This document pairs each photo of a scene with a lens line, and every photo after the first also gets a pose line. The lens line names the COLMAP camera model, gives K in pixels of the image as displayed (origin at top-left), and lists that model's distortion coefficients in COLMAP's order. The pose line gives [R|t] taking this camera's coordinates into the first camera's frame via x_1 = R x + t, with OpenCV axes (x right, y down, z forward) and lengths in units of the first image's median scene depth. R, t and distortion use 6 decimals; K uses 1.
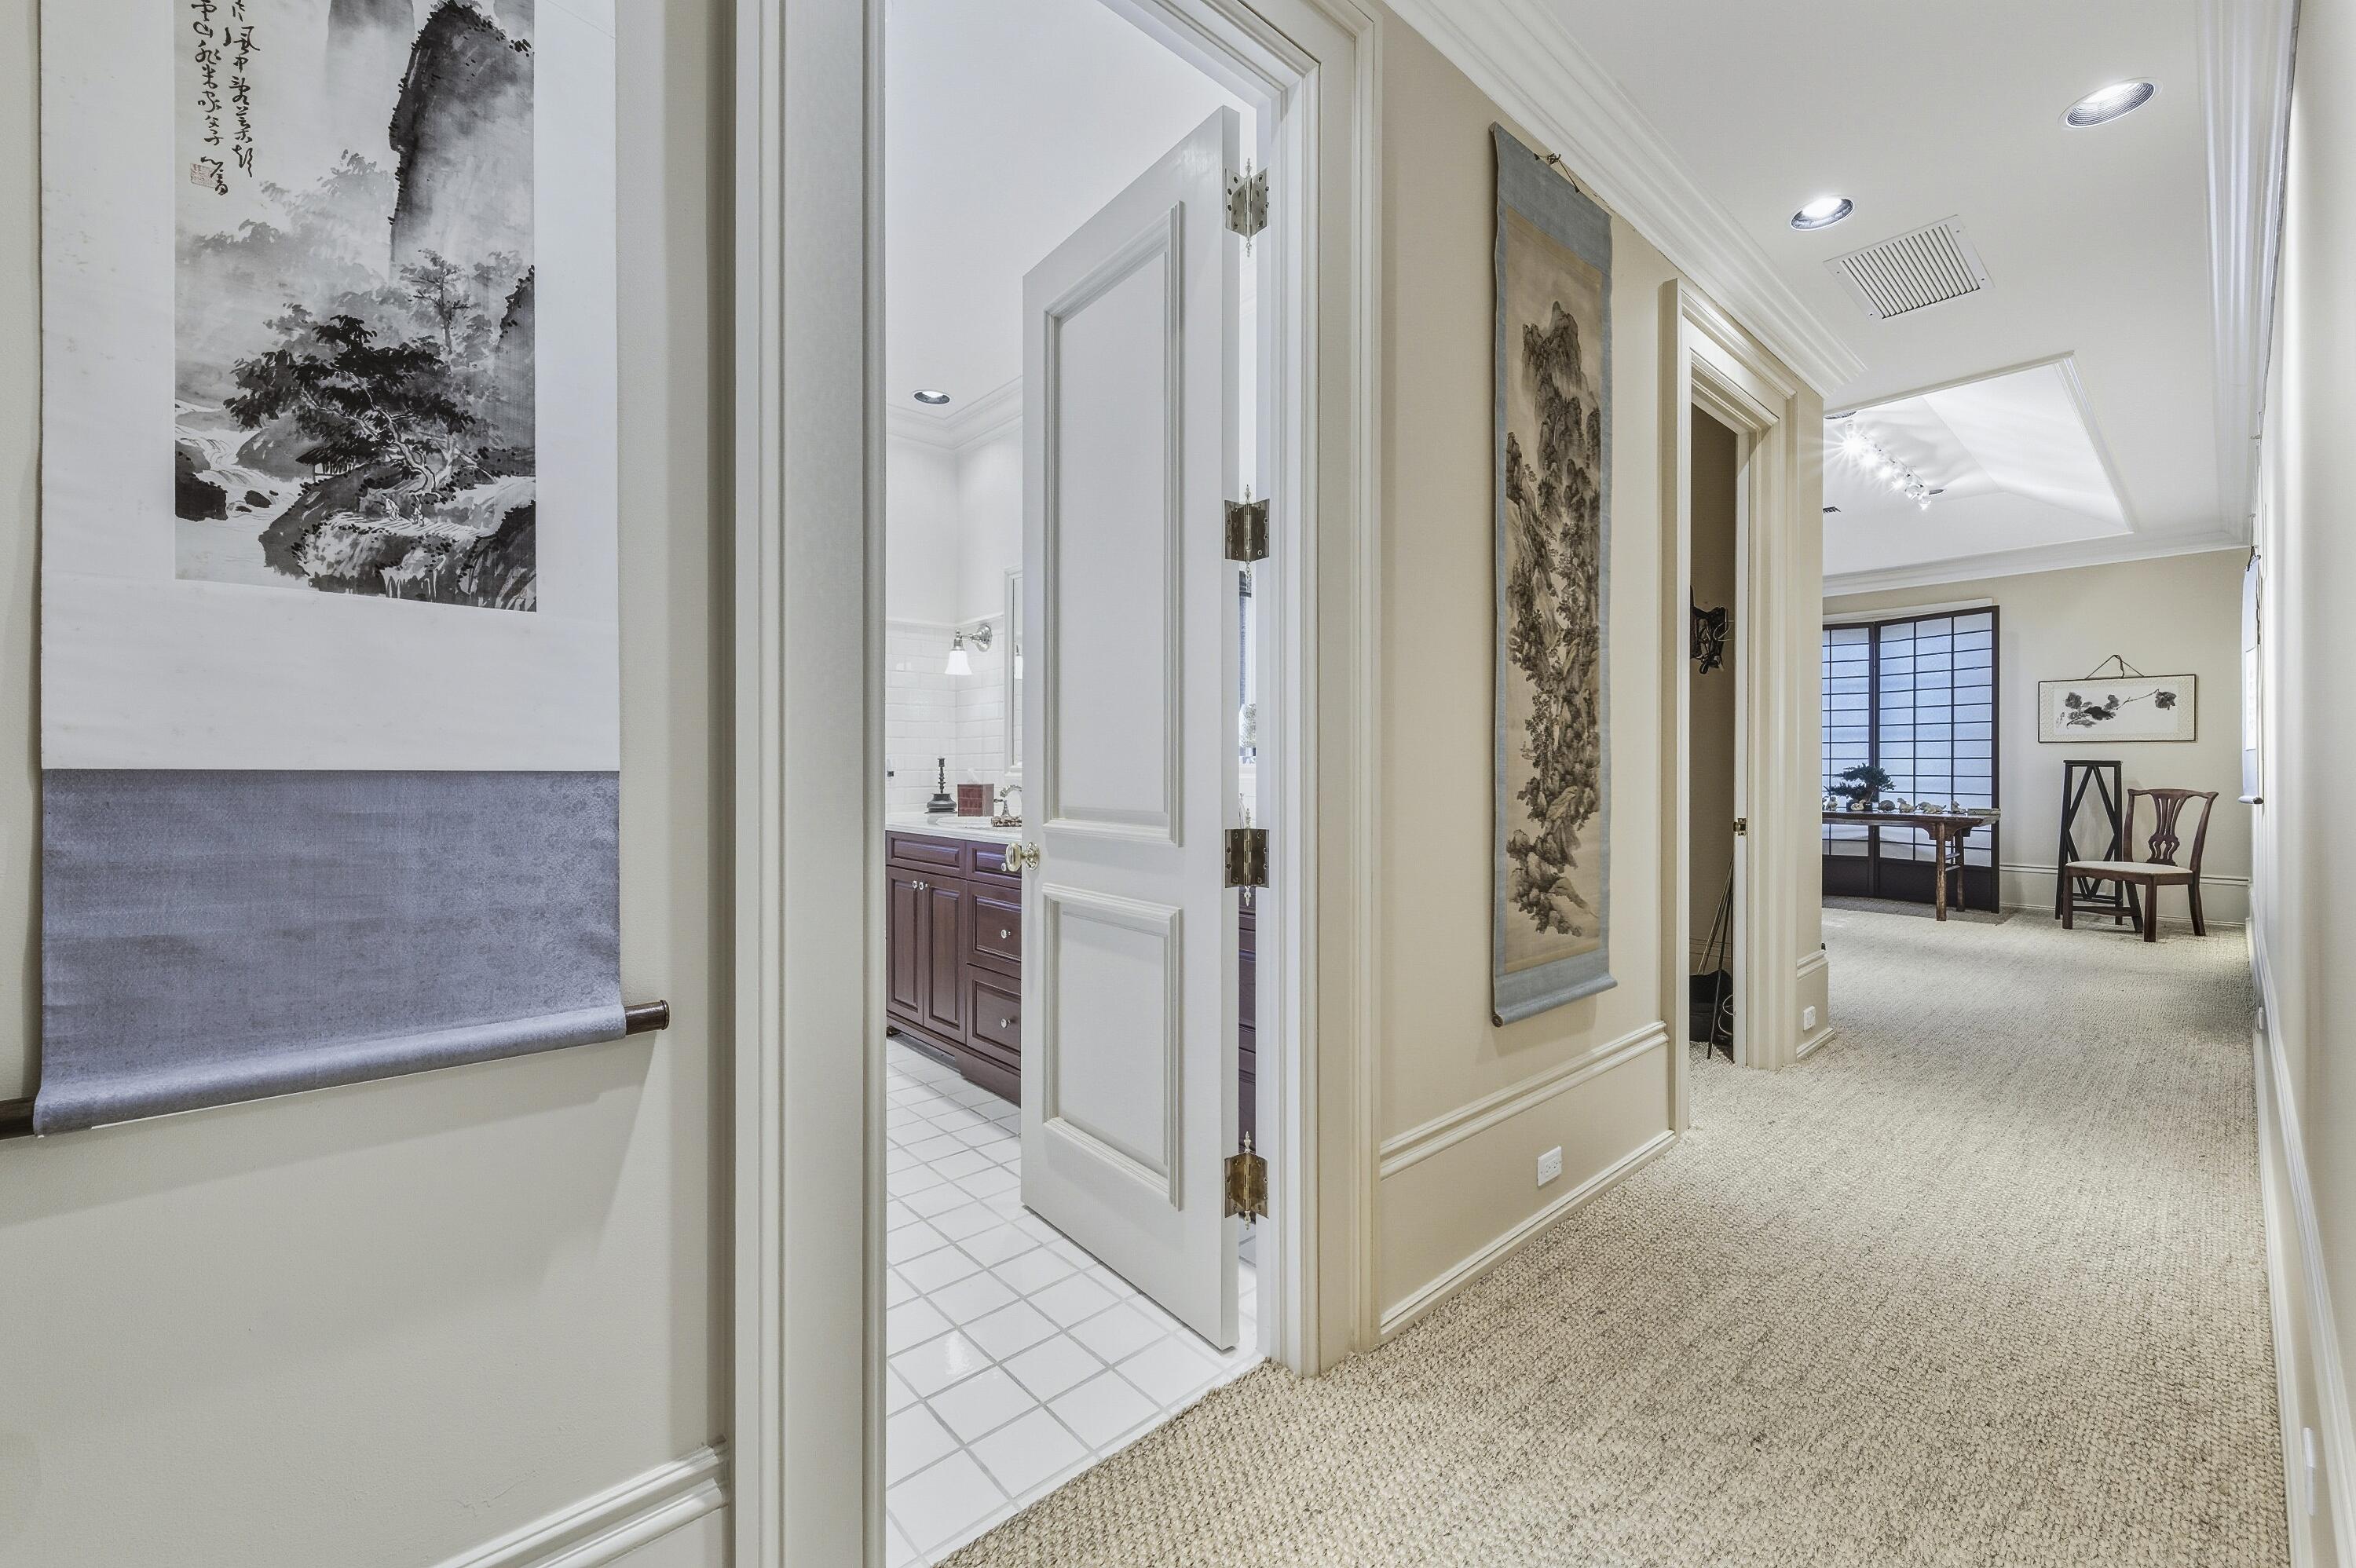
lens RADIAL K [[940.4, 0, 1189.7], [0, 940.4, 769.2], [0, 0, 1]] dist [0.002586, -0.000508]
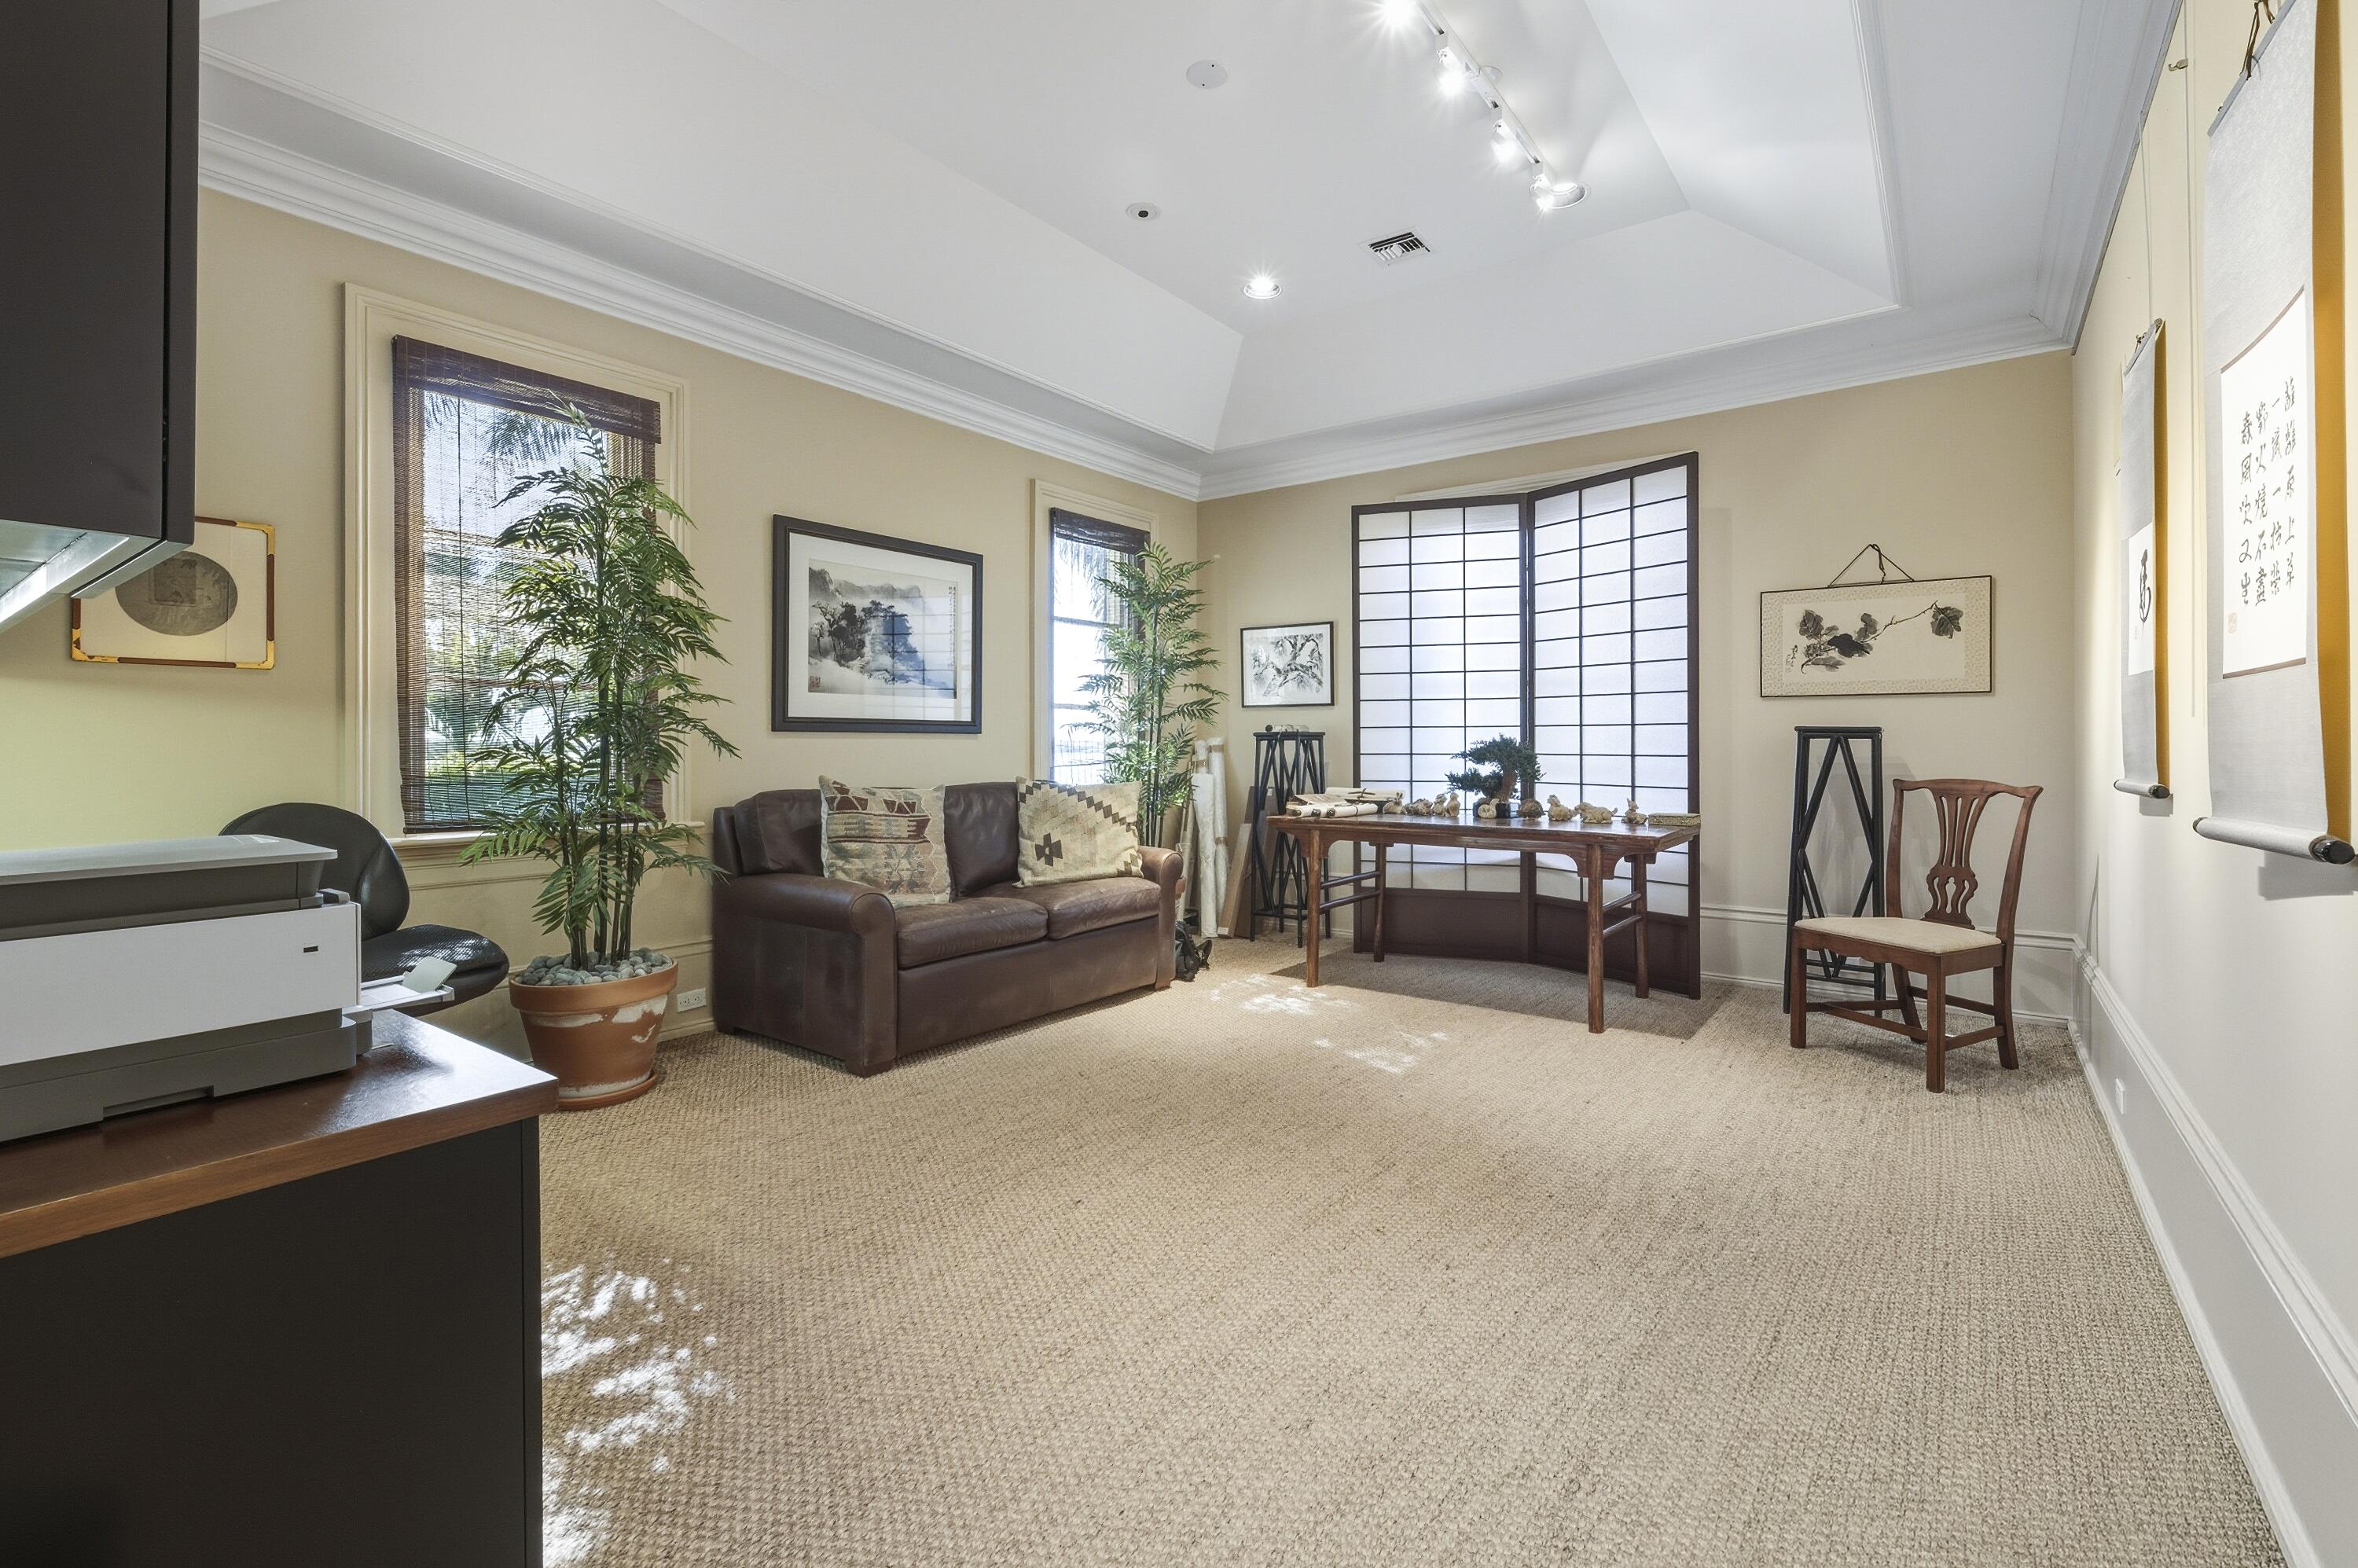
lens RADIAL K [[1006.3, 0, 1227.4], [0, 1006.3, 751.4], [0, 0, 1]] dist [-0.001726, 0.000191]
pose [[0.976679, -0.006362, 0.214612, 0.460351], [0.004756, 0.999957, 0.007999, -0.001339], [-0.214653, -0.006792, 0.976667, 0.478963]]
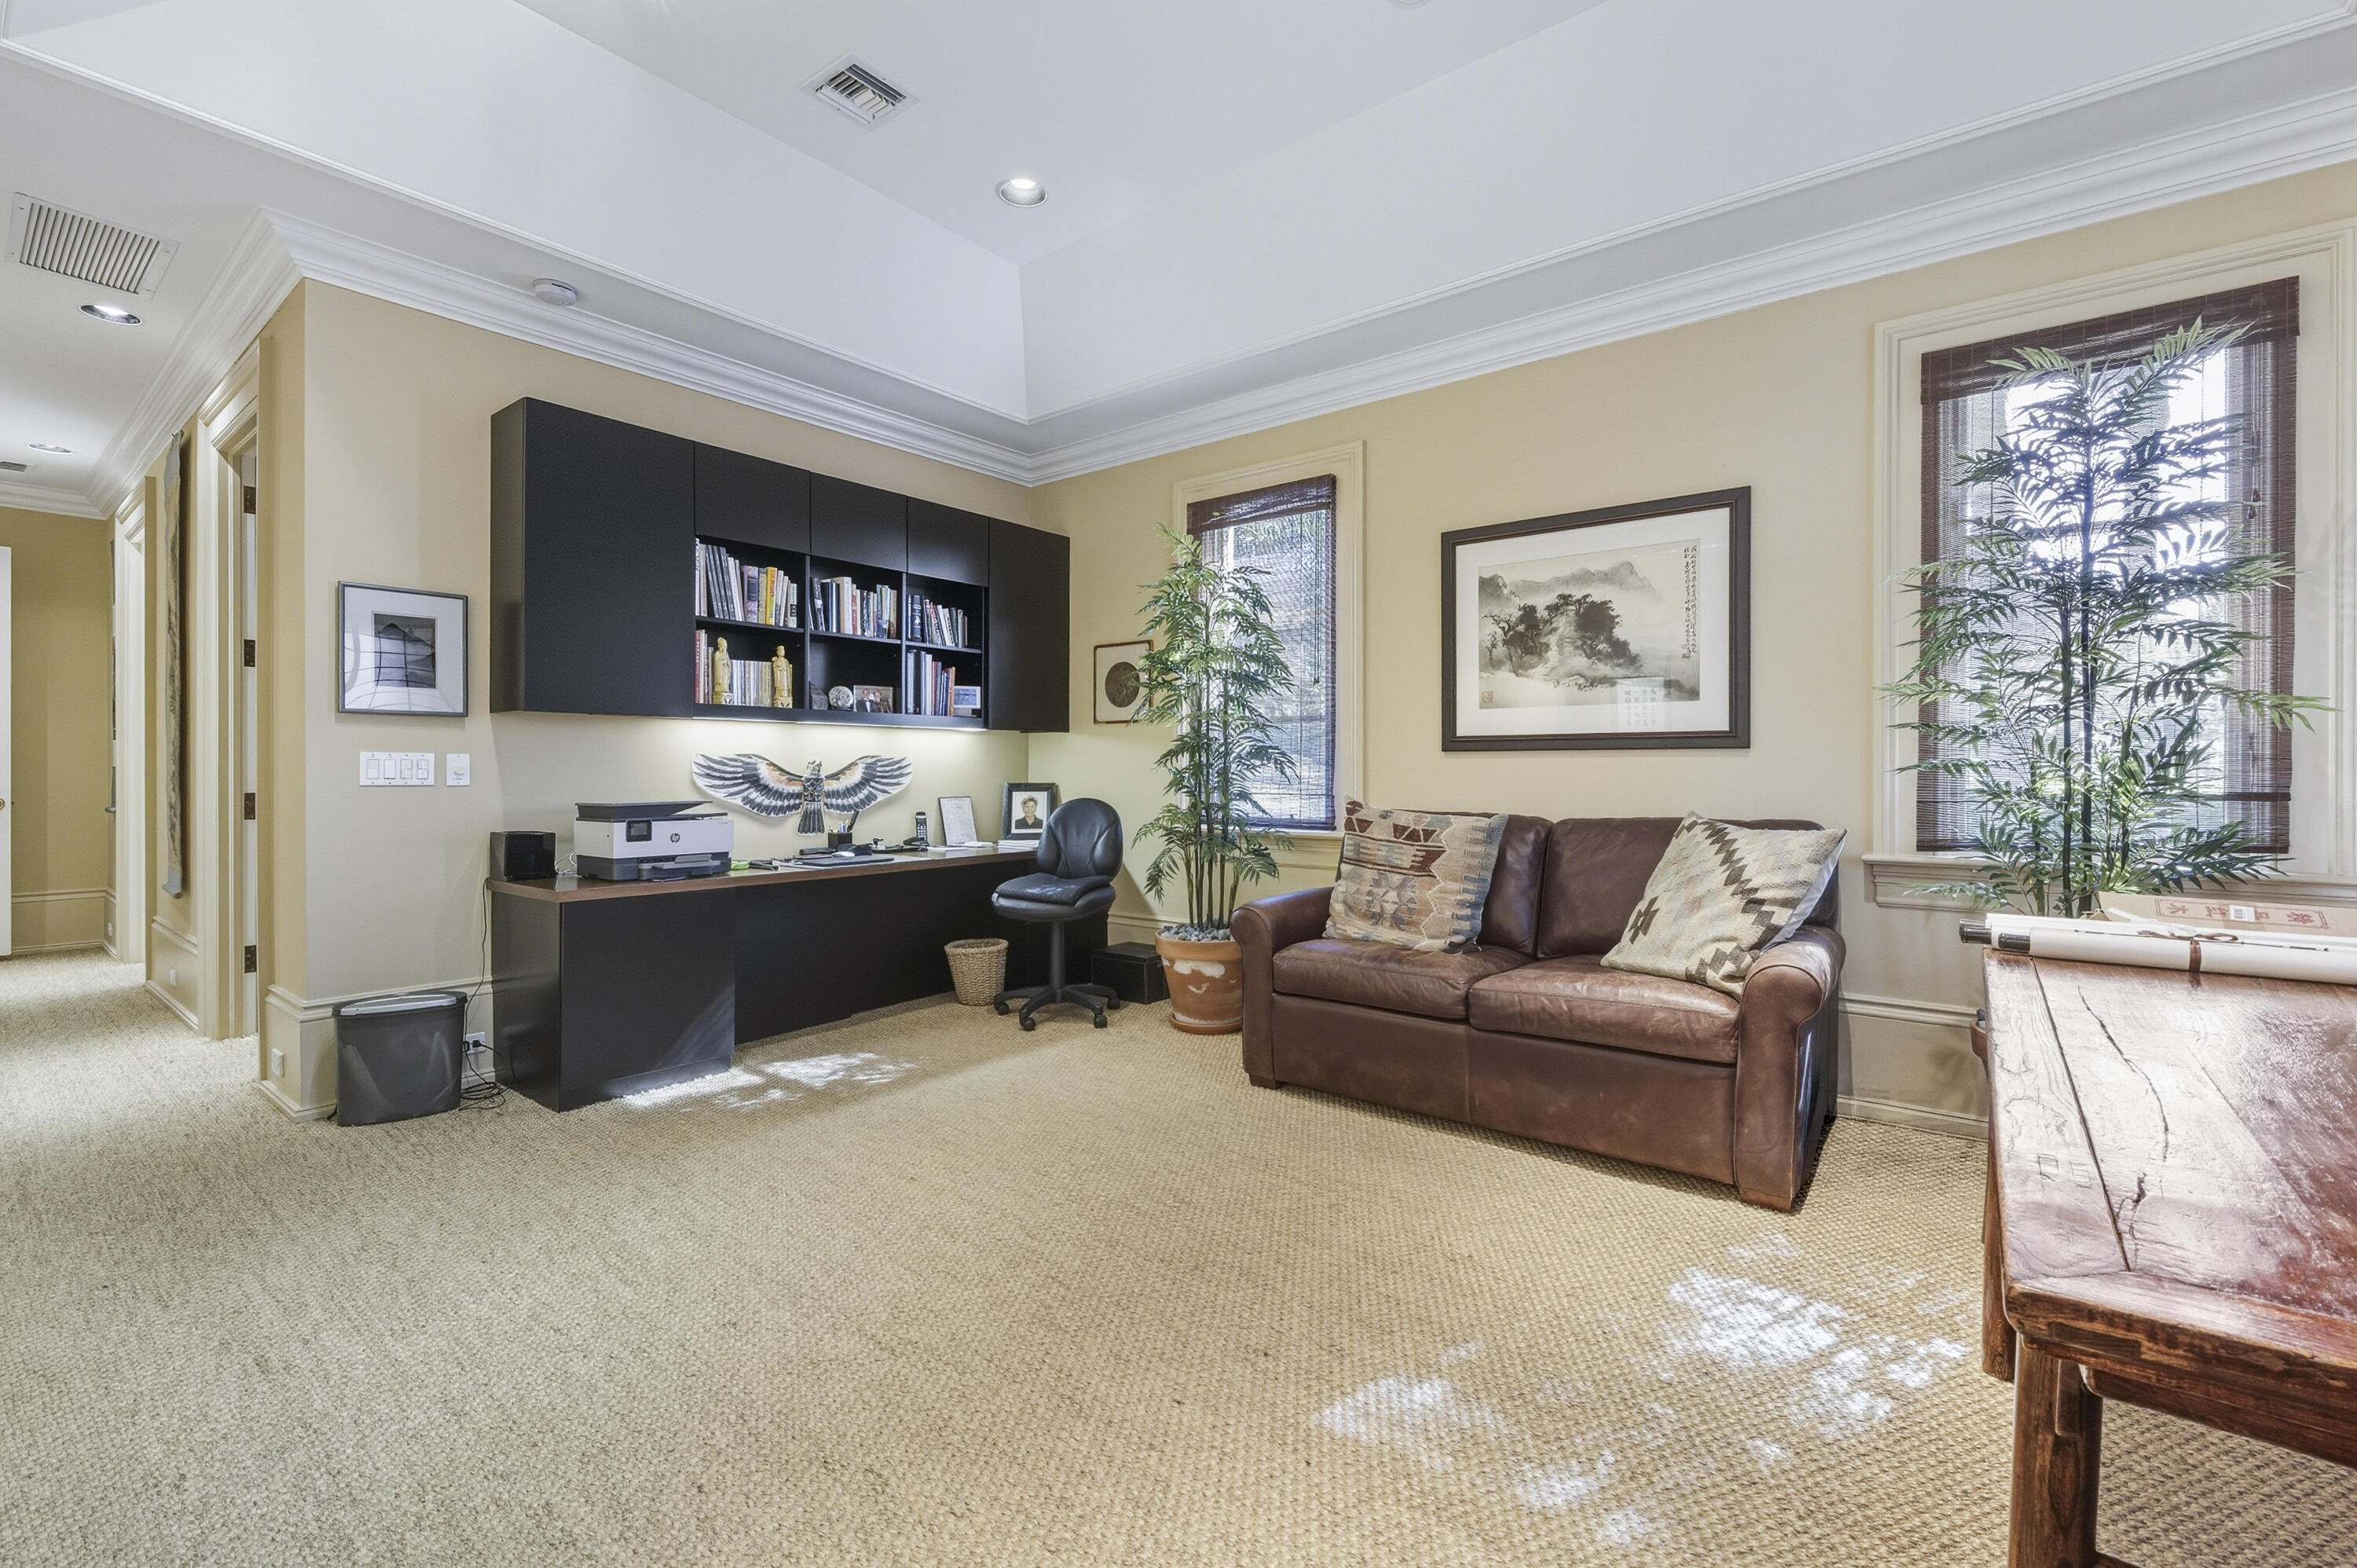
lens RADIAL K [[1005.9, 0, 1189.2], [0, 1005.9, 775.3], [0, 0, 1]] dist [-0.001726, 0.000191]
pose [[0.180299, 0.004404, -0.983602, 1.047891], [0.003989, 0.999978, 0.005208, 0.001579], [0.983604, -0.004863, 0.180278, 1.017174]]
